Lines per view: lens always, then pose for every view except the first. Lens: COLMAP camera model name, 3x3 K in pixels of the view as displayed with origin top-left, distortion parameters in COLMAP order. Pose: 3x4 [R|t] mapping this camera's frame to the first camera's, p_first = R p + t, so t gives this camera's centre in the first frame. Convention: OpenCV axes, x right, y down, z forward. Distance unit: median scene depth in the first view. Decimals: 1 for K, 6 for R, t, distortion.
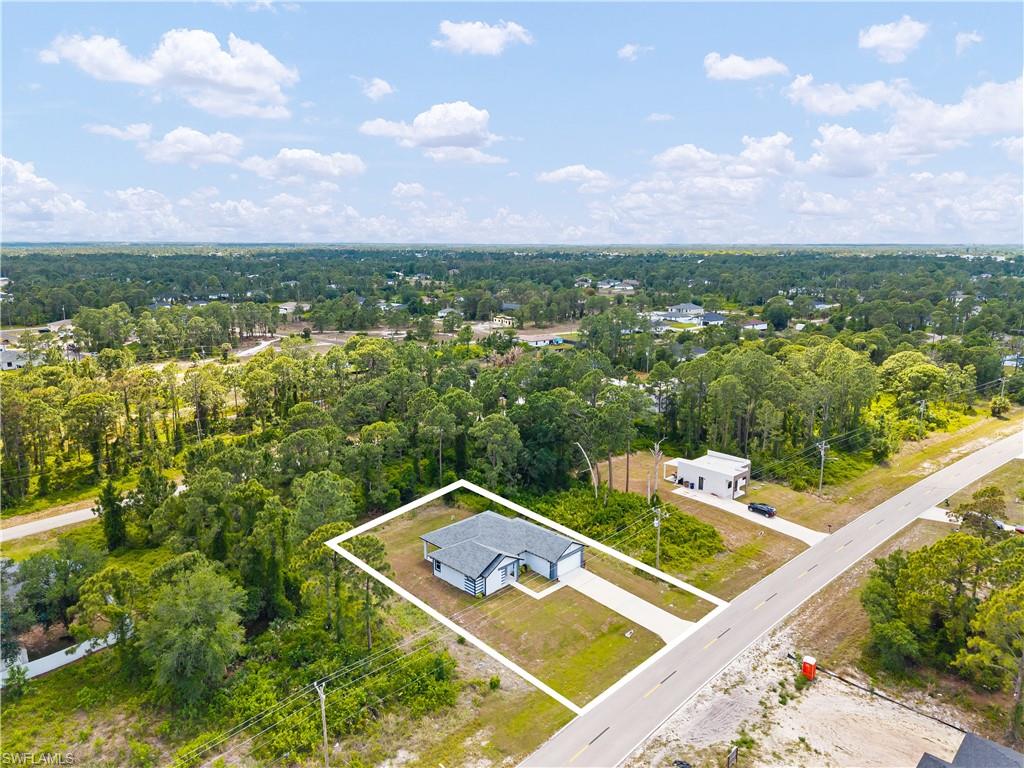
lens RADIAL K [[695.9, 0, 512.0], [0, 695.9, 384.0], [0, 0, 1]] dist [-0.004234, -0.000785]
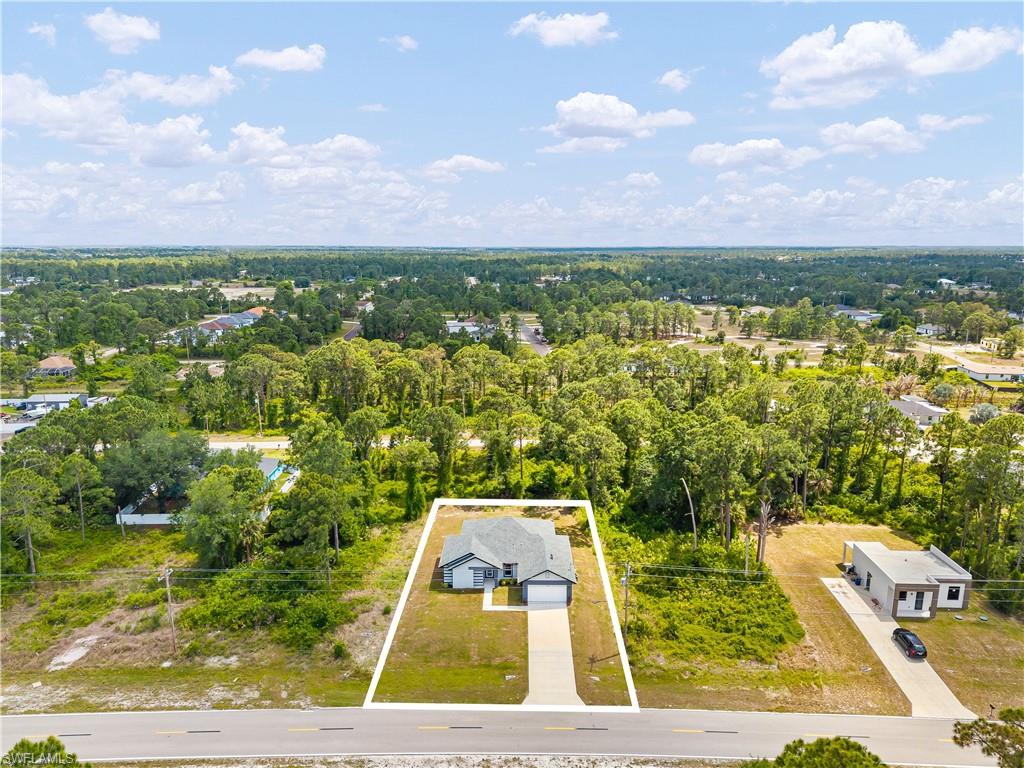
lens RADIAL K [[695.9, 0, 512.0], [0, 695.9, 384.0], [0, 0, 1]] dist [-0.004234, -0.000785]
pose [[0.686003, 0.140078, -0.713987, 0.698760], [-0.142308, 0.988172, 0.057140, -0.062880], [0.713546, 0.062408, 0.697823, 0.322115]]
